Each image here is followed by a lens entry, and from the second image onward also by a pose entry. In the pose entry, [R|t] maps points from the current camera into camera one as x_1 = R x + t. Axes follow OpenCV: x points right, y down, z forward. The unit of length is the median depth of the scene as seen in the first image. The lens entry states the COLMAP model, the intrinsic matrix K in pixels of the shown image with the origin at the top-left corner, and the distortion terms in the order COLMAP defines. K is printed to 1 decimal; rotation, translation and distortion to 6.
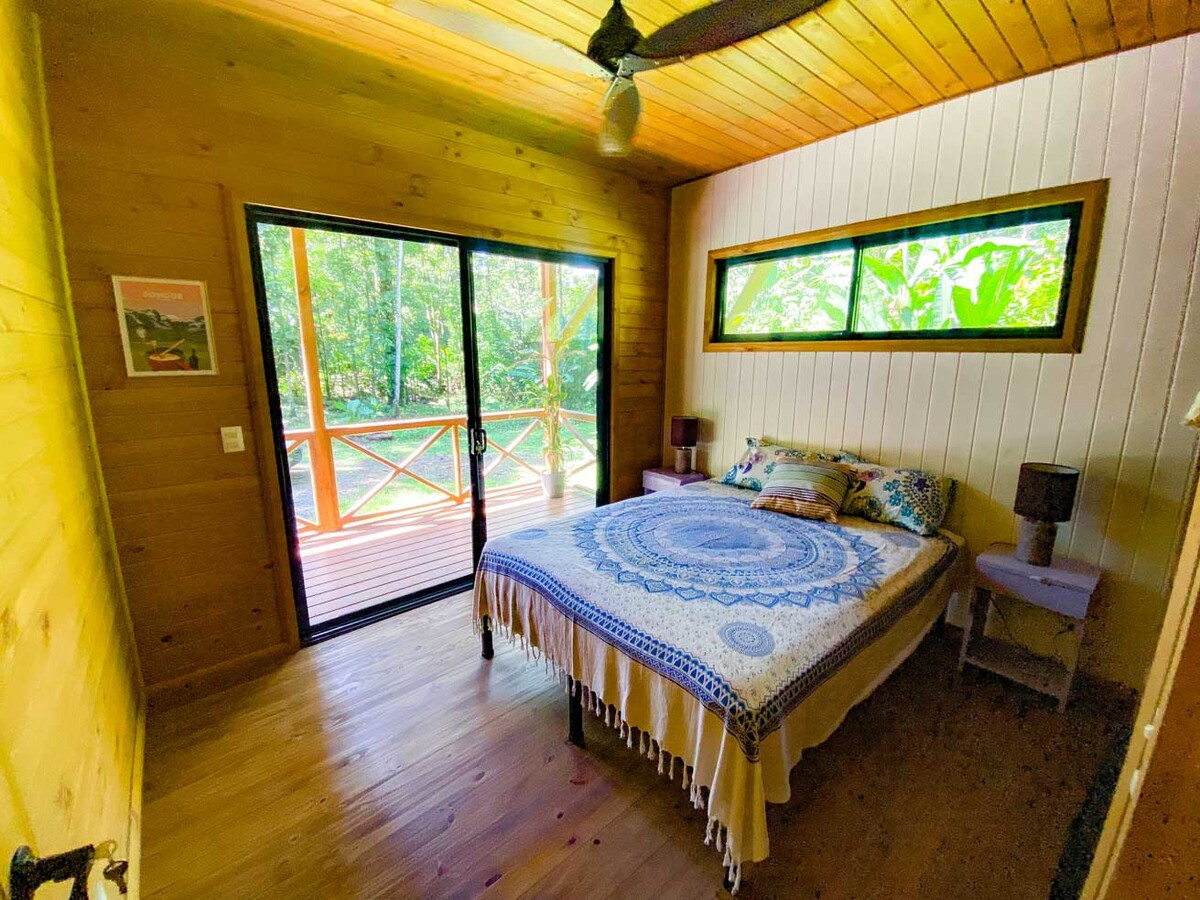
lens RADIAL K [[499.6, 0, 601.1], [0, 499.6, 456.3], [0, 0, 1]] dist [0.000375, -0.000085]
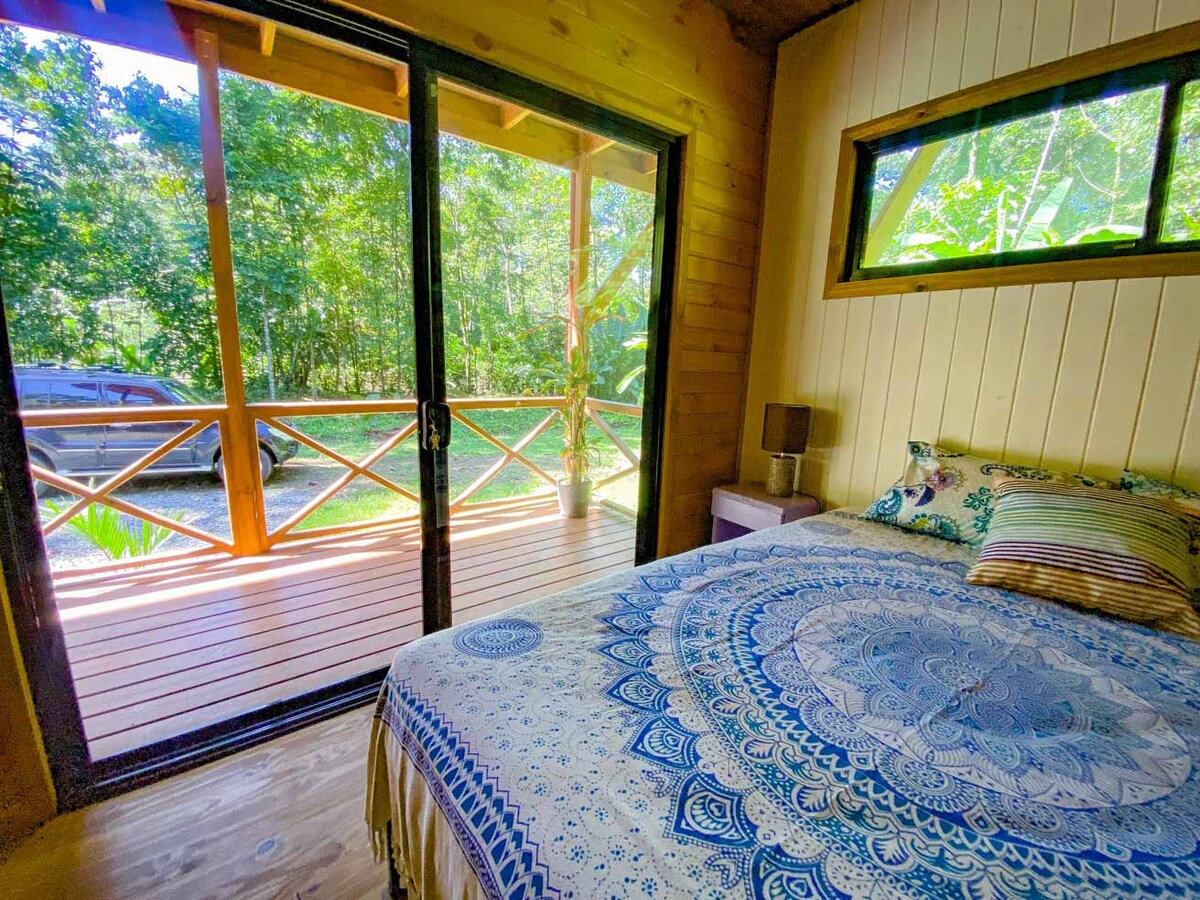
lens RADIAL K [[499.6, 0, 601.1], [0, 499.6, 456.3], [0, 0, 1]] dist [0.000375, -0.000085]
pose [[0.997629, 0.041948, -0.054552, -0.028910], [-0.042733, 0.998998, -0.013303, 0.002662], [0.053939, 0.015603, 0.998422, 0.426567]]
